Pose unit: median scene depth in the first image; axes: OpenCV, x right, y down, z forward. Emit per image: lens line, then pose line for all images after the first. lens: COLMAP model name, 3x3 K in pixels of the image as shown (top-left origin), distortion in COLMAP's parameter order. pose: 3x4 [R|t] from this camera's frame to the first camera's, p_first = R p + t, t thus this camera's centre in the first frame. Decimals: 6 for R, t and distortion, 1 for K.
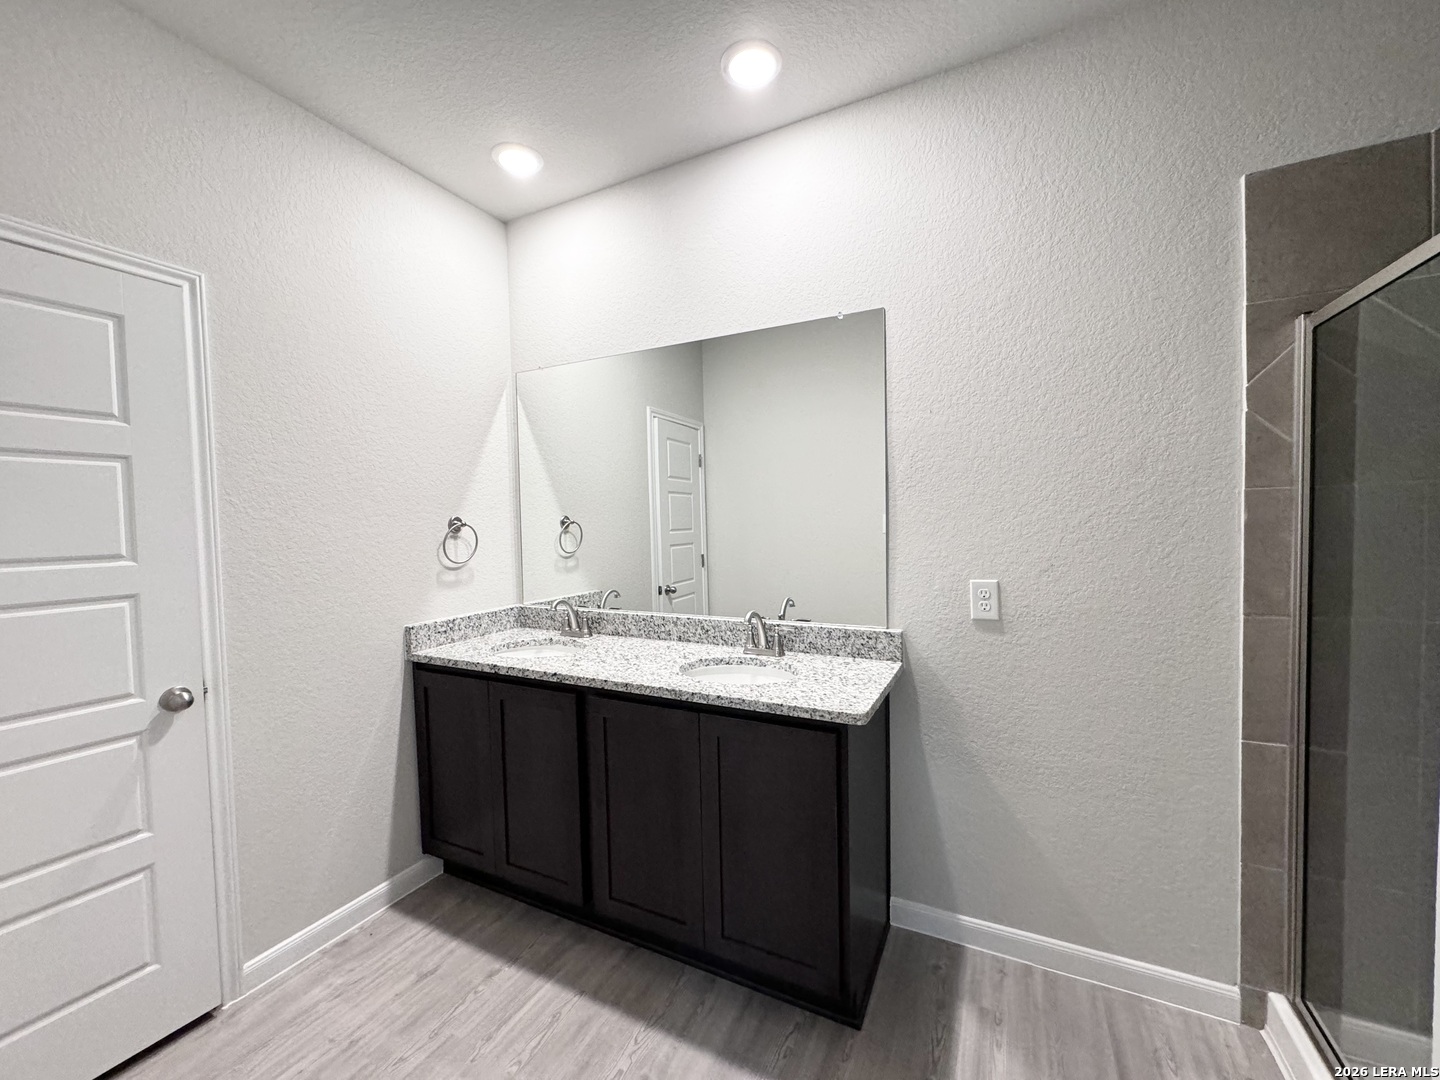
lens RADIAL K [[574.1, 0, 721.3], [0, 574.1, 541.4], [0, 0, 1]] dist [-0.001246, -0.000612]
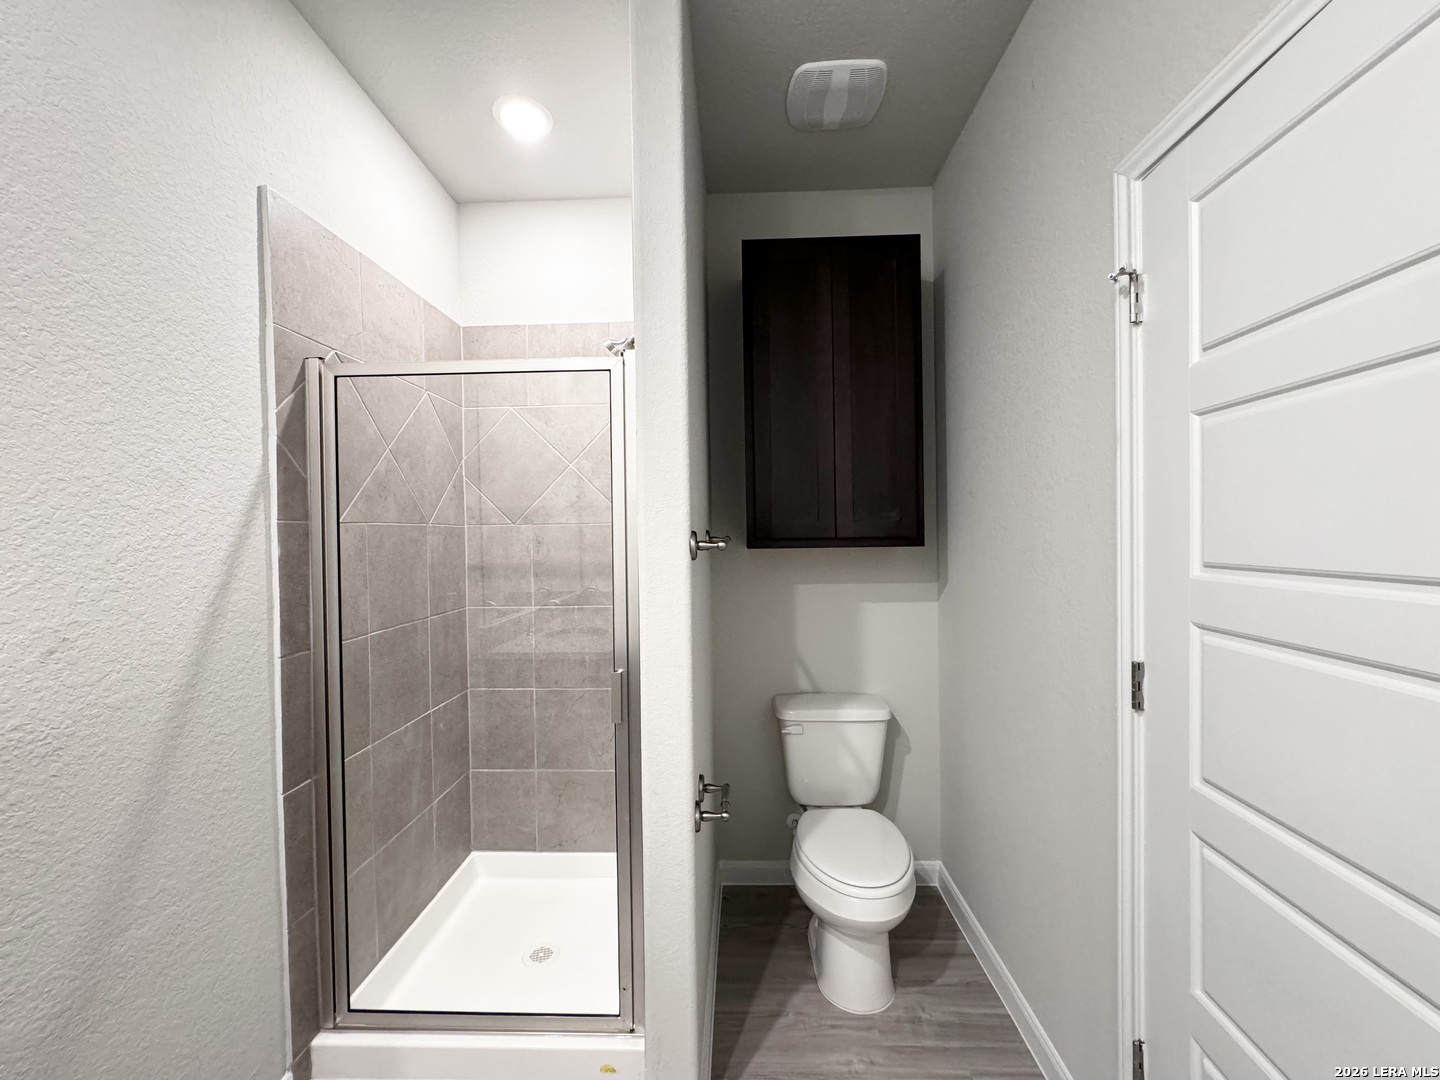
lens RADIAL K [[574.1, 0, 721.3], [0, 574.1, 541.4], [0, 0, 1]] dist [-0.001246, -0.000612]
pose [[-0.411332, 0.017929, 0.911309, -0.174035], [0.059057, 0.998230, 0.007017, -0.017955], [-0.909570, 0.056706, -0.411663, 0.558976]]
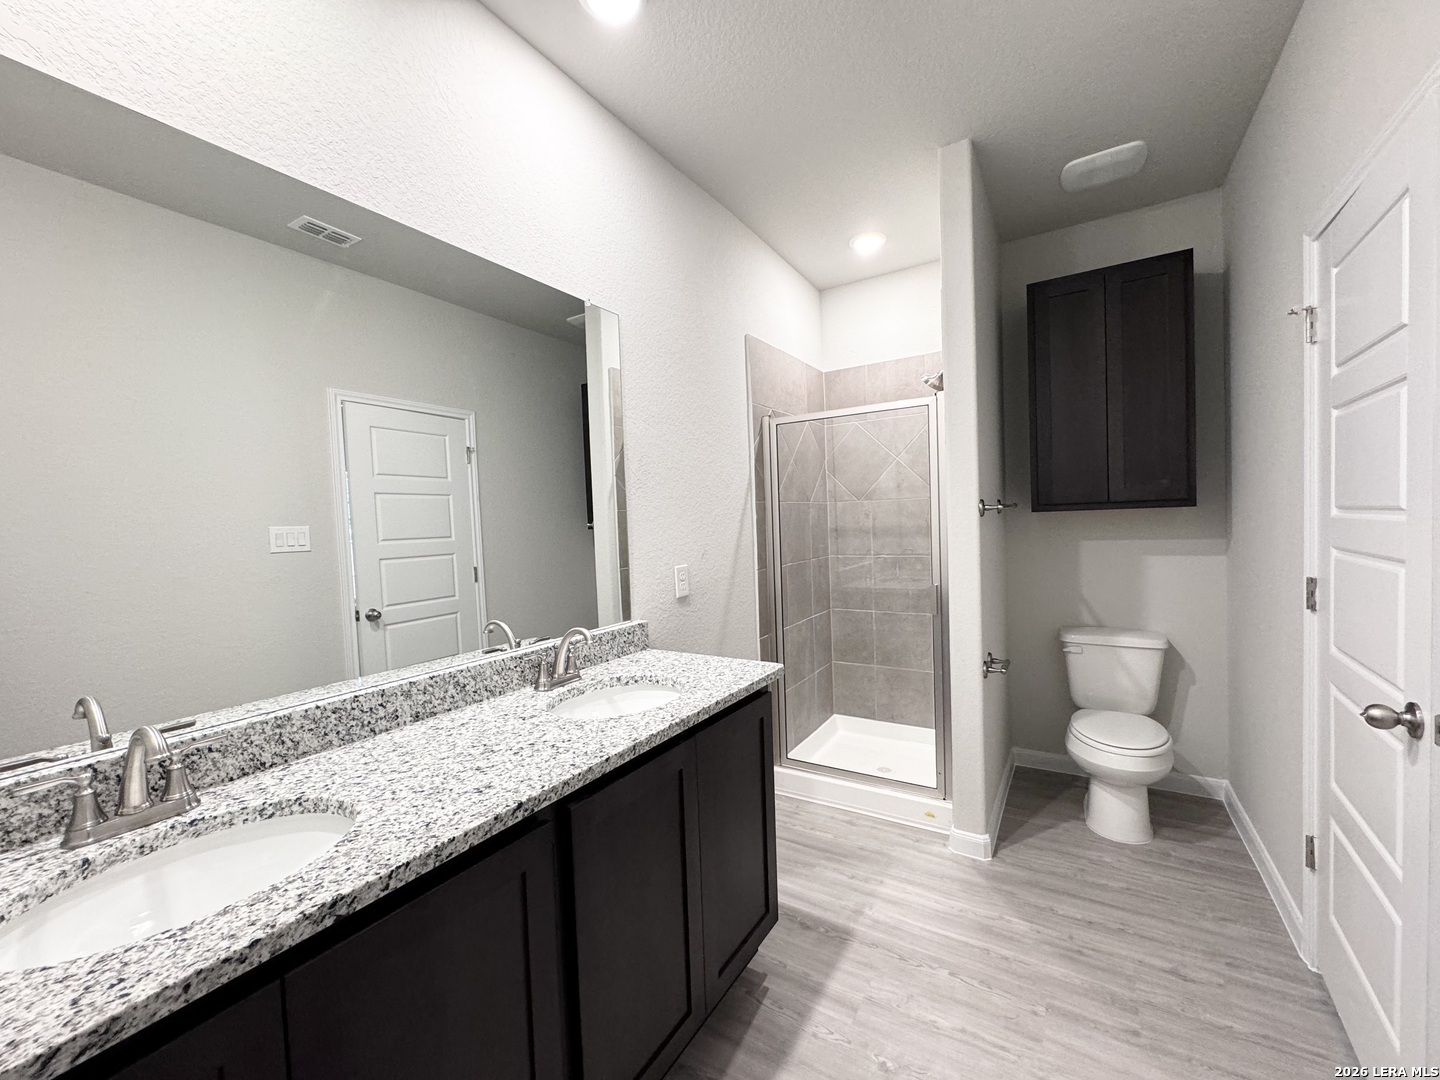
lens RADIAL K [[574.1, 0, 721.3], [0, 574.1, 541.4], [0, 0, 1]] dist [-0.001246, -0.000612]
pose [[0.098601, -0.015928, 0.995000, -0.722223], [0.073710, 0.997242, 0.008660, 0.008556], [-0.992393, 0.072488, 0.099503, 0.712185]]
